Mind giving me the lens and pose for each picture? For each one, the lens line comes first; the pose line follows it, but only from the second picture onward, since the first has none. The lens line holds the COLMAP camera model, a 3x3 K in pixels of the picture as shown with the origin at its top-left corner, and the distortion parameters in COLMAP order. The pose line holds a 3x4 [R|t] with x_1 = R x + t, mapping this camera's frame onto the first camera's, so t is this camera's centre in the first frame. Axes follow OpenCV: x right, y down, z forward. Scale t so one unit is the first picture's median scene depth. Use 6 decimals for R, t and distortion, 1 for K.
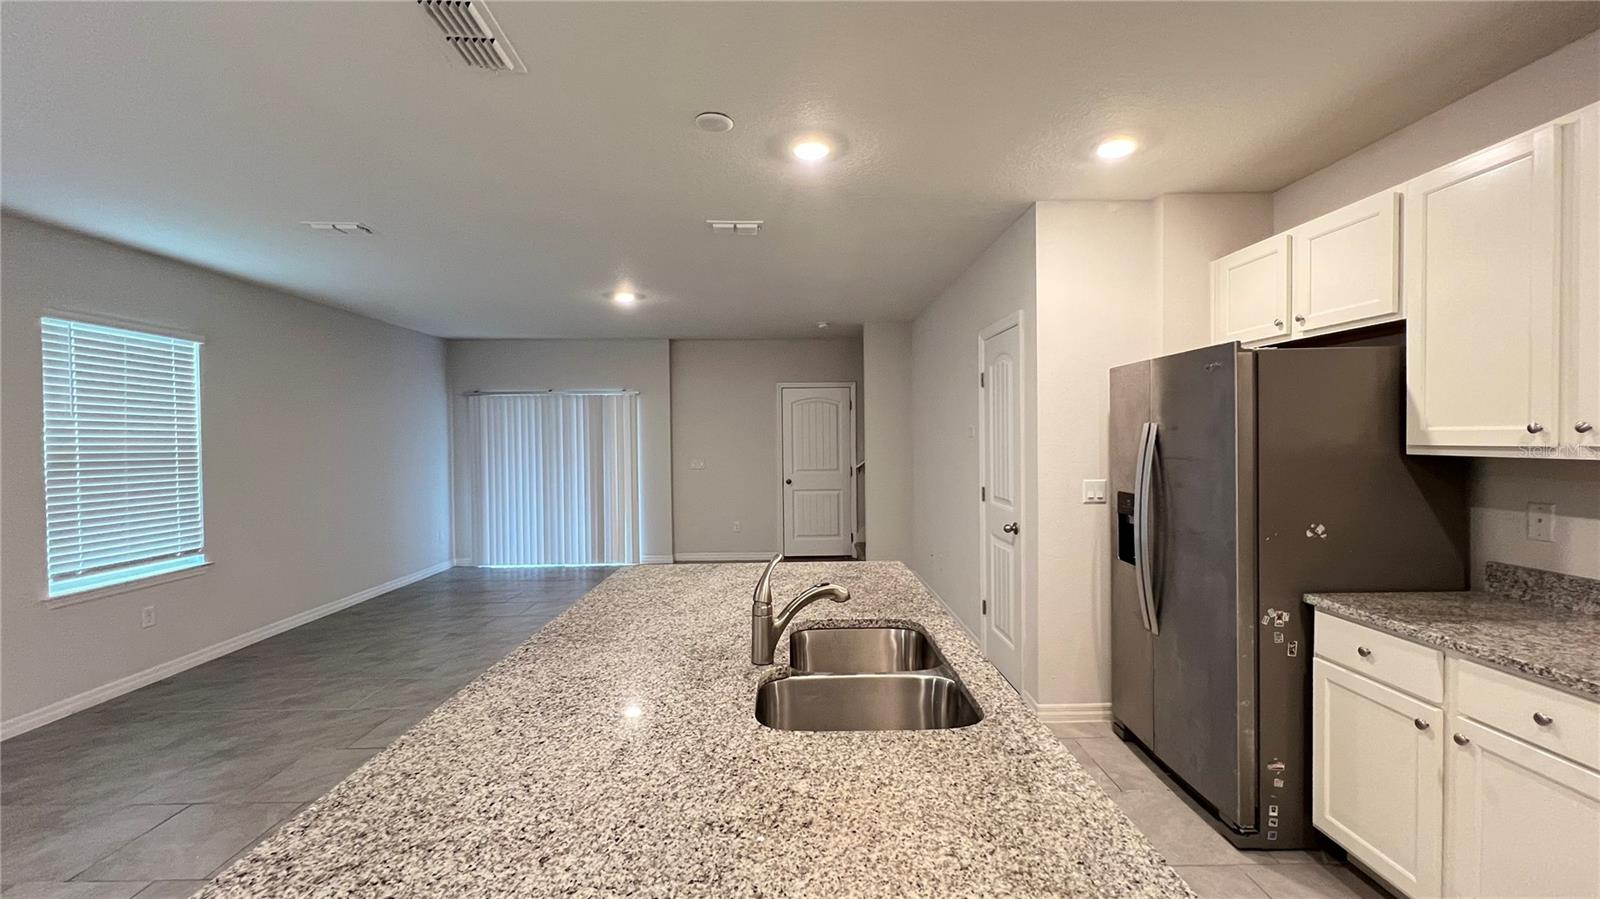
lens RADIAL K [[638.7, 0, 794.1], [0, 638.7, 448.7], [0, 0, 1]] dist [-0.000833, 0.000299]
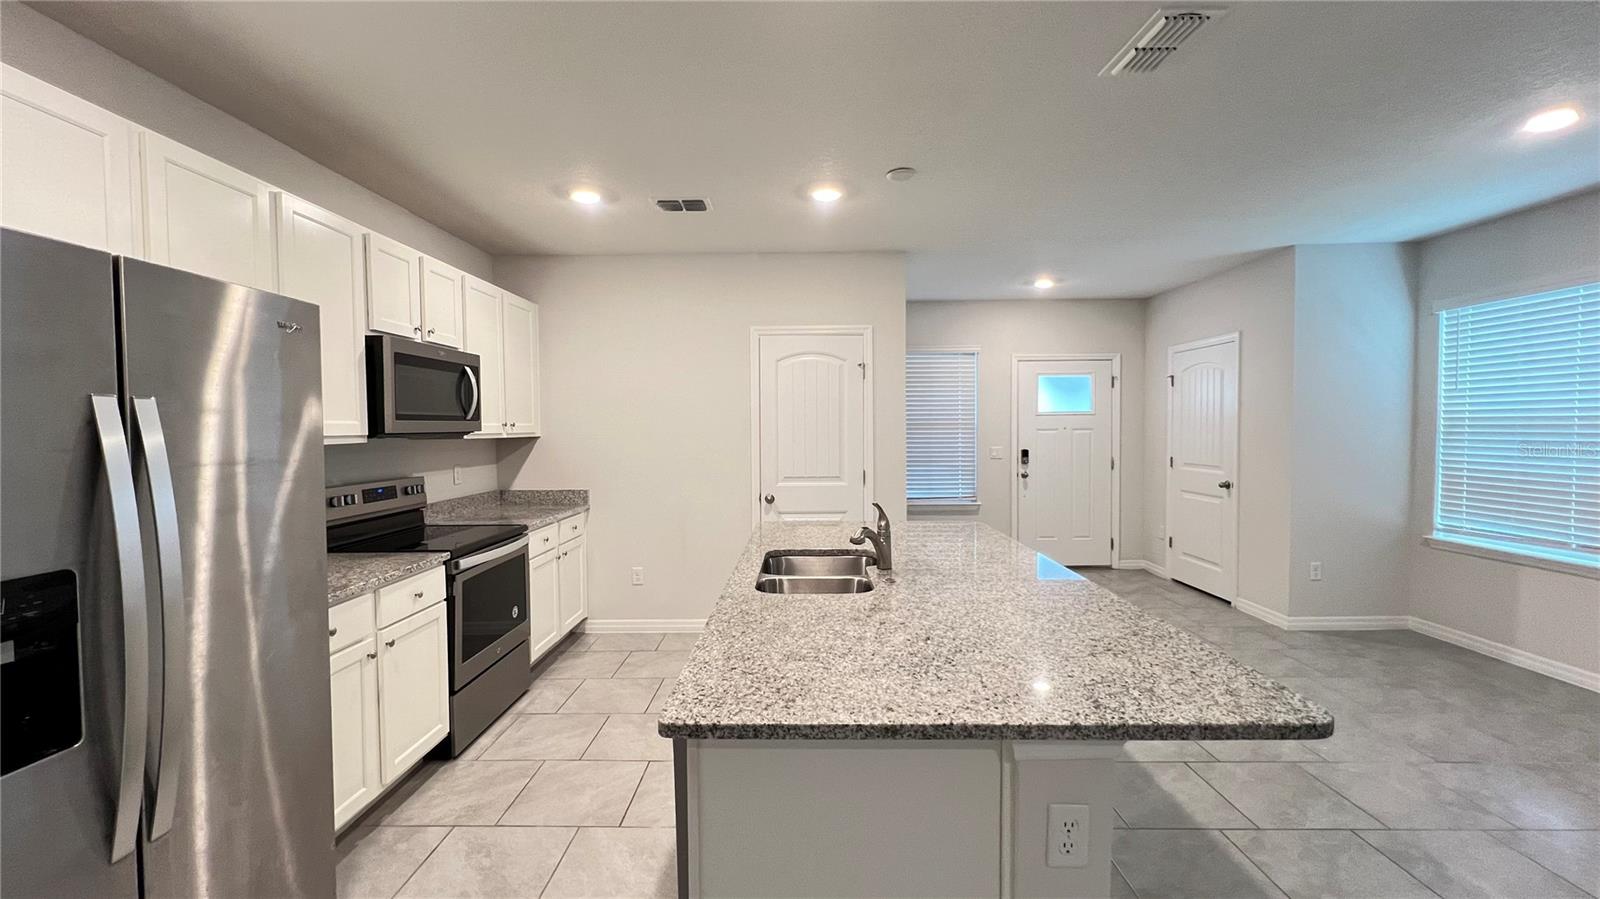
lens RADIAL K [[637.6, 0, 794.6], [0, 637.6, 448.3], [0, 0, 1]] dist [0.001330, -0.000076]
pose [[-0.999529, 0.019698, 0.023535, 0.055549], [0.020894, 0.998444, 0.051701, -0.012914], [-0.022480, 0.052168, -0.998385, 1.145562]]
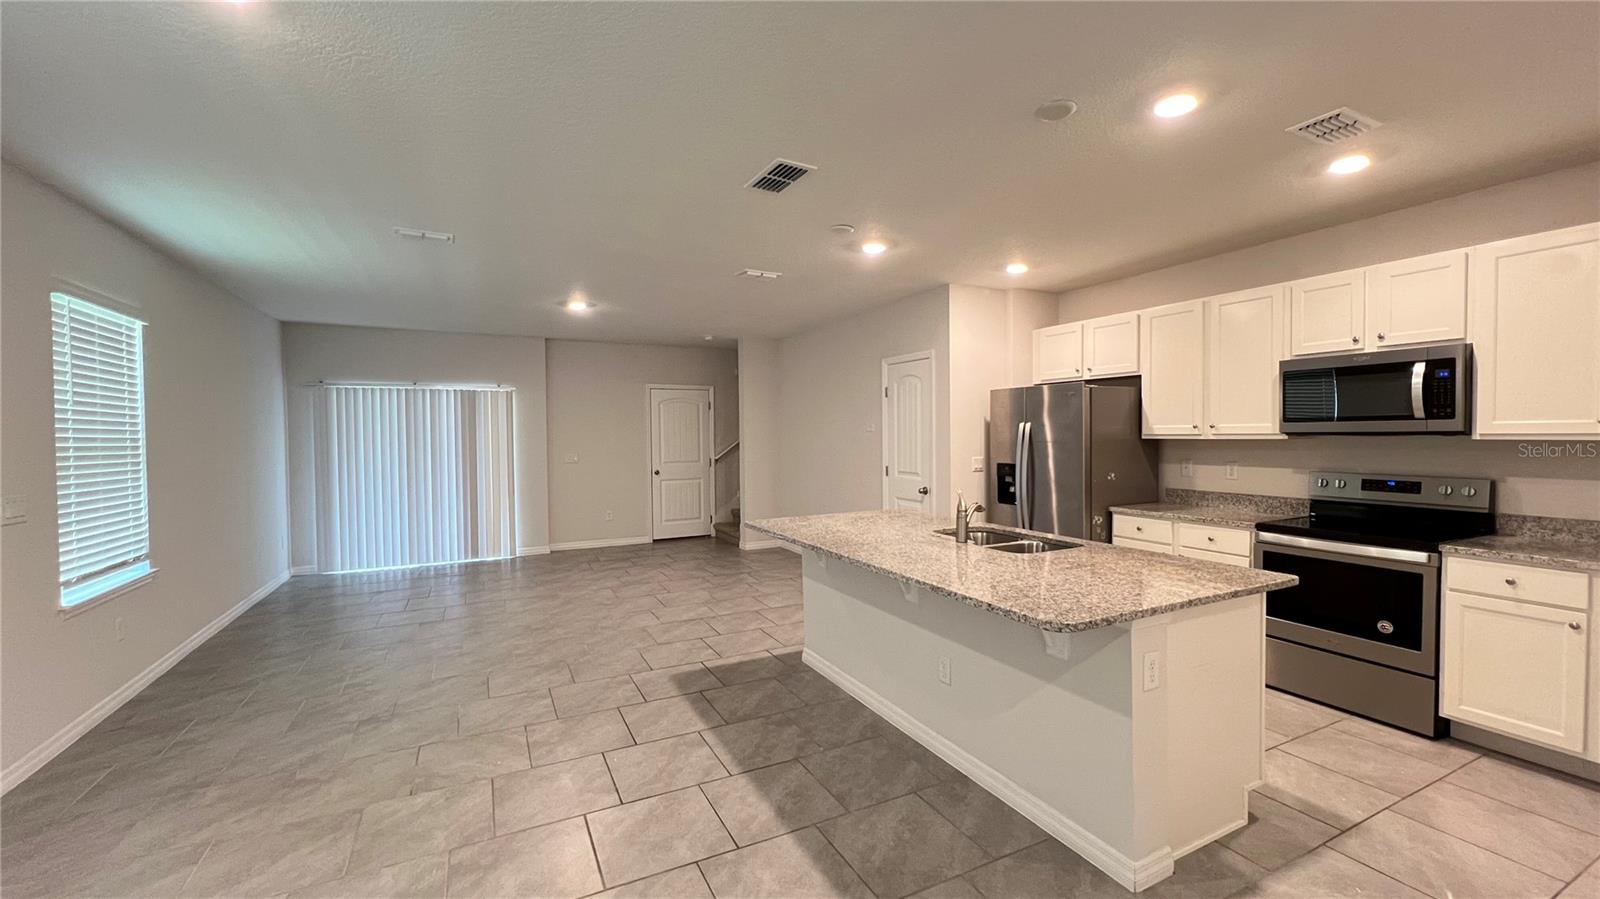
lens RADIAL K [[637.6, 0, 794.6], [0, 637.6, 448.3], [0, 0, 1]] dist [0.001330, -0.000076]
pose [[0.898550, -0.008241, 0.438793, -0.634322], [0.007517, 0.999966, 0.003388, 0.016064], [-0.438806, 0.000254, 0.898582, -0.250072]]
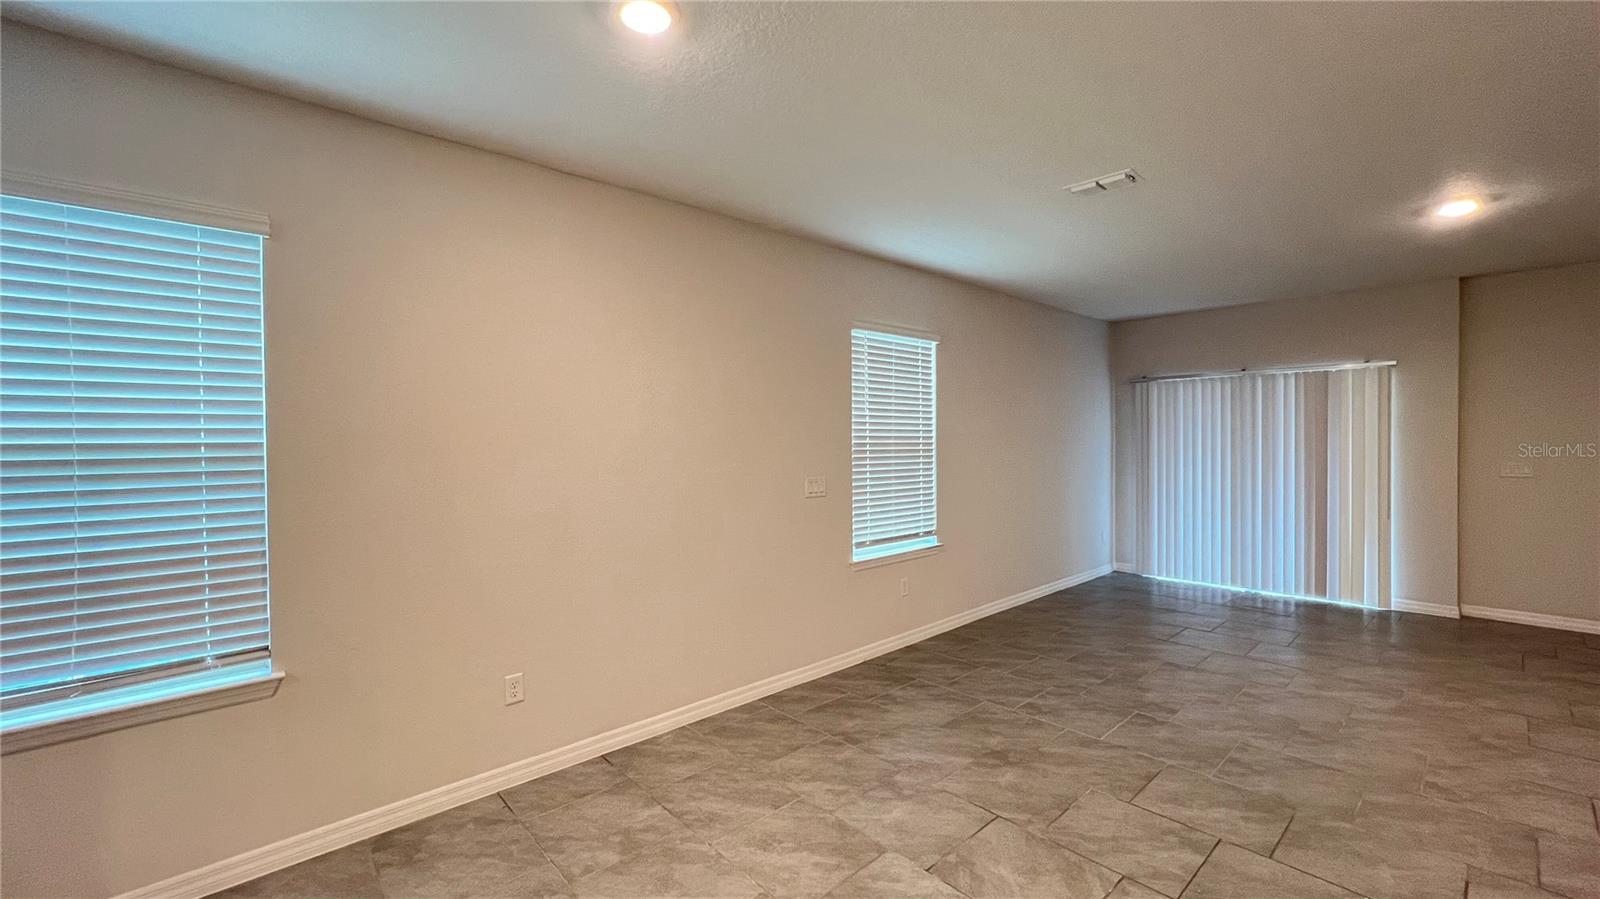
lens RADIAL K [[638.7, 0, 794.1], [0, 638.7, 448.7], [0, 0, 1]] dist [-0.000833, 0.000299]
pose [[0.662116, 0.015494, -0.749241, -0.339230], [-0.009551, 0.999880, 0.012238, 0.006434], [0.749340, -0.000947, 0.662184, 0.117557]]
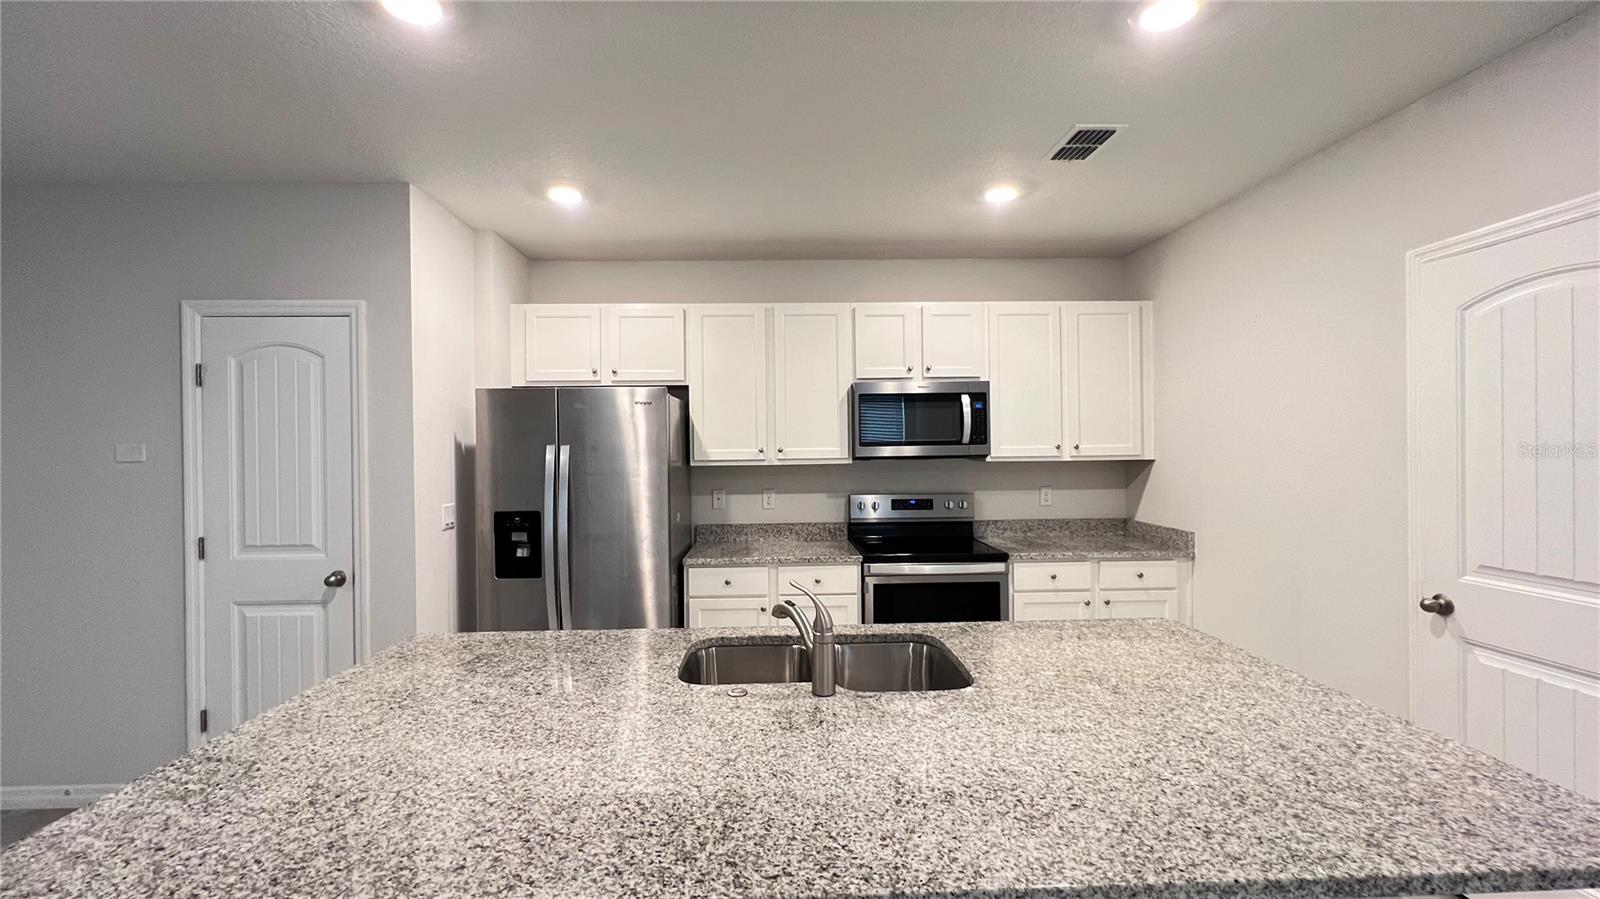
lens RADIAL K [[638.7, 0, 794.1], [0, 638.7, 448.7], [0, 0, 1]] dist [-0.000833, 0.000299]
pose [[-0.028694, 0.010395, 0.999534, -0.456669], [0.031191, 0.999468, -0.009499, -0.007524], [-0.999102, 0.030904, -0.029003, 0.489722]]
